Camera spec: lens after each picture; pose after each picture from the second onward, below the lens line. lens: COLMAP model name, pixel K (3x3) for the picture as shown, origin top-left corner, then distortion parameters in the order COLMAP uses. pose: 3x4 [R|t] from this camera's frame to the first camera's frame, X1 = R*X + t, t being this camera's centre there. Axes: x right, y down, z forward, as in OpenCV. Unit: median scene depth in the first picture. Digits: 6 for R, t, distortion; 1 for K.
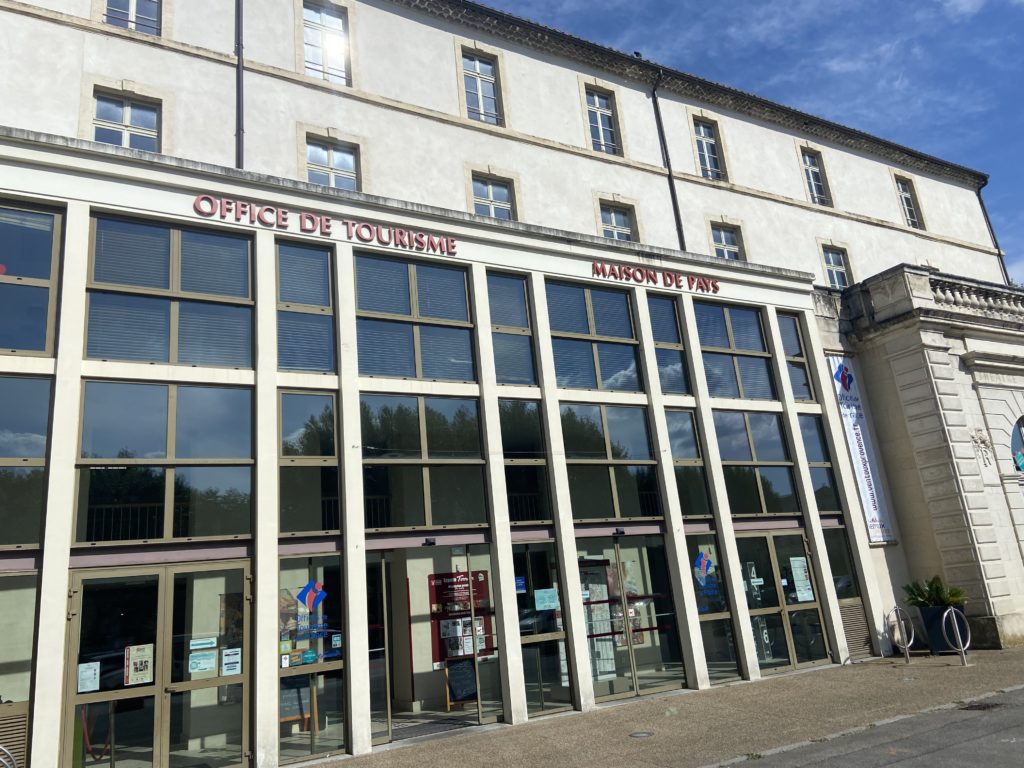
lens RADIAL K [[769.3, 0, 511.5], [0, 769.3, 367.2], [0, 0, 1]] dist [0.116652, -0.147779]
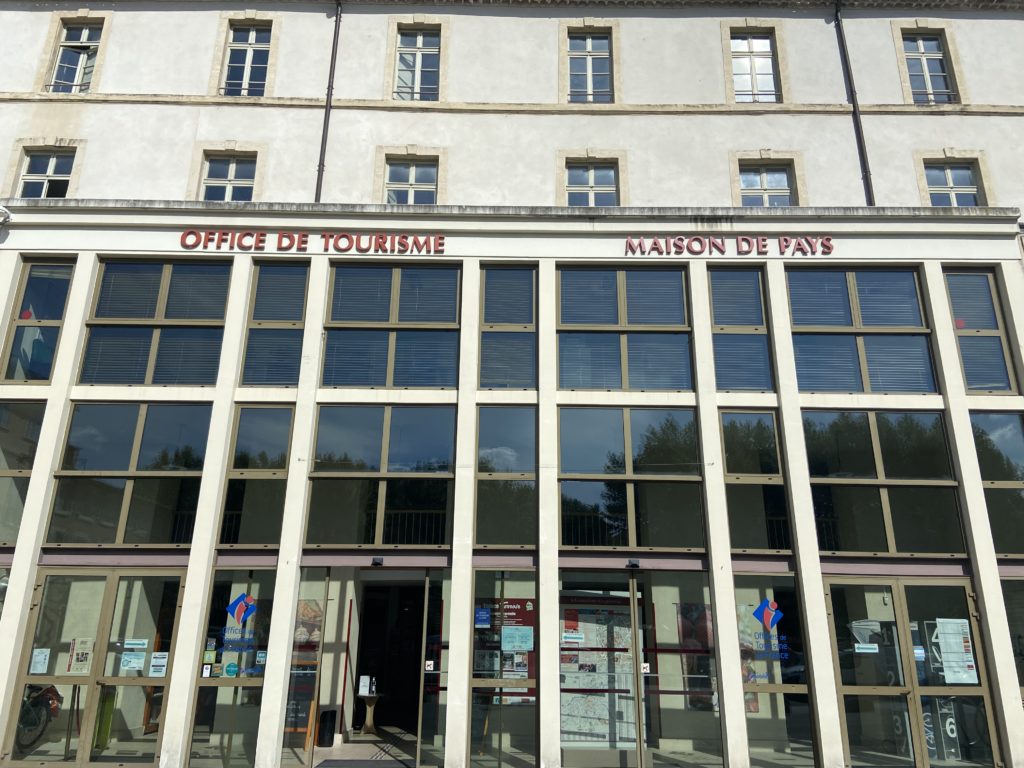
lens RADIAL K [[755.8, 0, 513.8], [0, 755.8, 379.3], [0, 0, 1]] dist [0.129580, -0.166178]
pose [[0.865540, -0.058439, -0.497419, 0.390330], [0.053696, 0.998273, -0.023848, 0.028537], [0.497954, -0.006069, 0.867182, 0.221794]]
